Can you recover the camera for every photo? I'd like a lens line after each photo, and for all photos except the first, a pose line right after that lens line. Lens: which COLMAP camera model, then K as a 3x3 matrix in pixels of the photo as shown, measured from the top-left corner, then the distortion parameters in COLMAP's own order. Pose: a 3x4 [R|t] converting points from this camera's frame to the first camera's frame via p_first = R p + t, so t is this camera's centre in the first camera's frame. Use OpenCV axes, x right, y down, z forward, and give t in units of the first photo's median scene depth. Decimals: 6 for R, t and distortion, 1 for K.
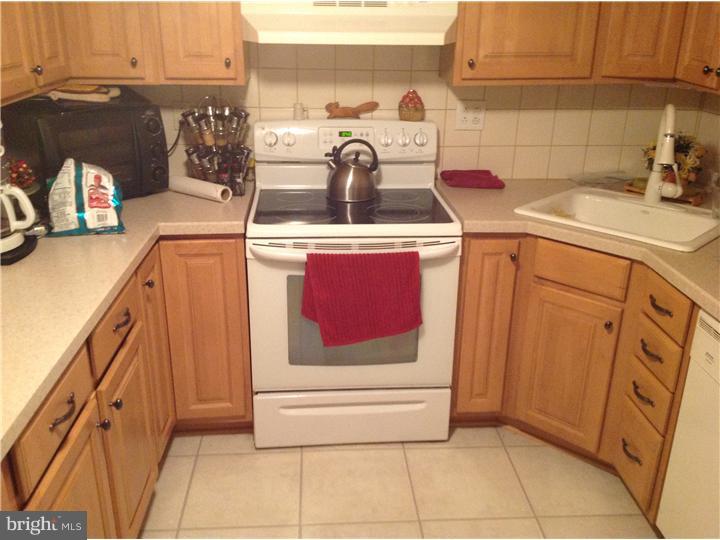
lens RADIAL K [[682.3, 0, 355.8], [0, 682.3, 269.7], [0, 0, 1]] dist [0.175539, -0.330668]
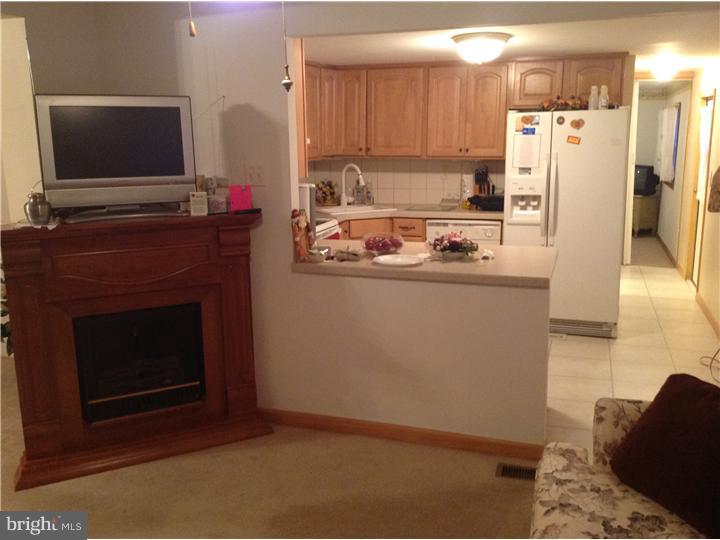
lens RADIAL K [[682.3, 0, 355.8], [0, 682.3, 269.7], [0, 0, 1]] dist [0.175539, -0.330668]
pose [[0.378688, -0.203408, 0.902896, -1.798775], [0.350933, 0.934260, 0.063288, -0.030583], [-0.856412, 0.292889, 0.425176, 0.051168]]
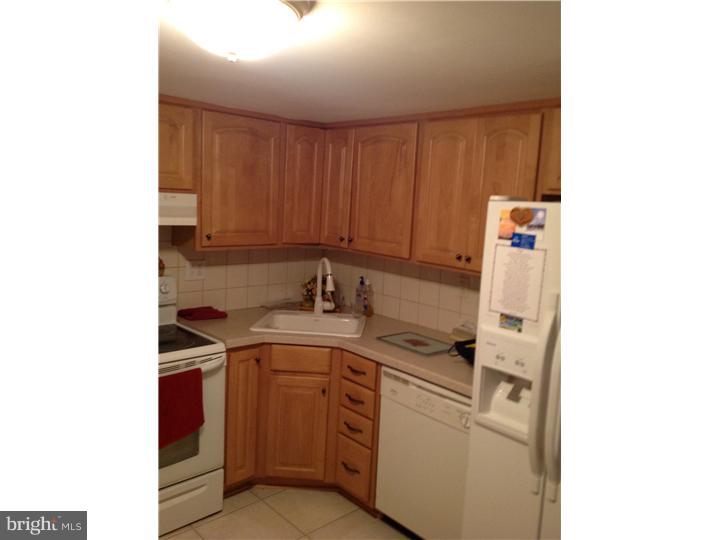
lens RADIAL K [[509.8, 0, 362.5], [0, 509.8, 266.2], [0, 0, 1]] dist [0.091308, -0.001154]
pose [[0.766649, -0.056915, 0.639539, -0.294132], [0.192850, 0.970483, -0.144812, -0.010852], [-0.612420, 0.234355, 0.754996, -0.026247]]
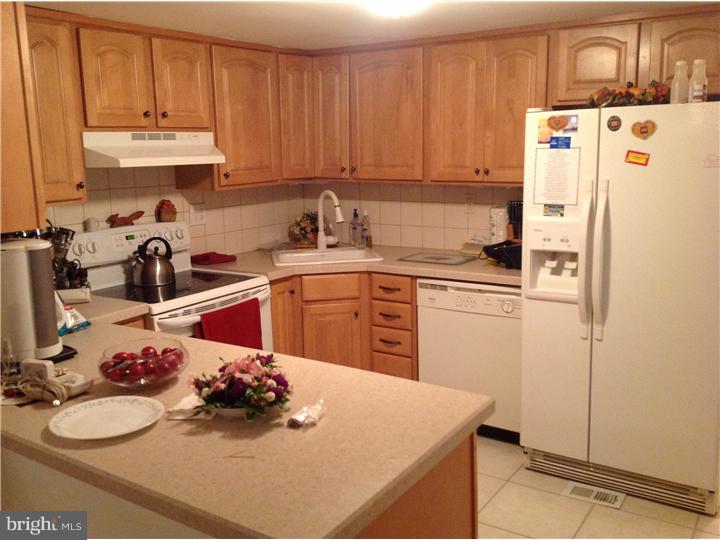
lens RADIAL K [[682.3, 0, 355.8], [0, 682.3, 269.7], [0, 0, 1]] dist [0.175539, -0.330668]
pose [[0.607521, -0.172893, 0.775259, -0.845515], [0.316247, 0.947978, -0.036411, 0.035026], [-0.728633, 0.267294, 0.630594, -0.073218]]
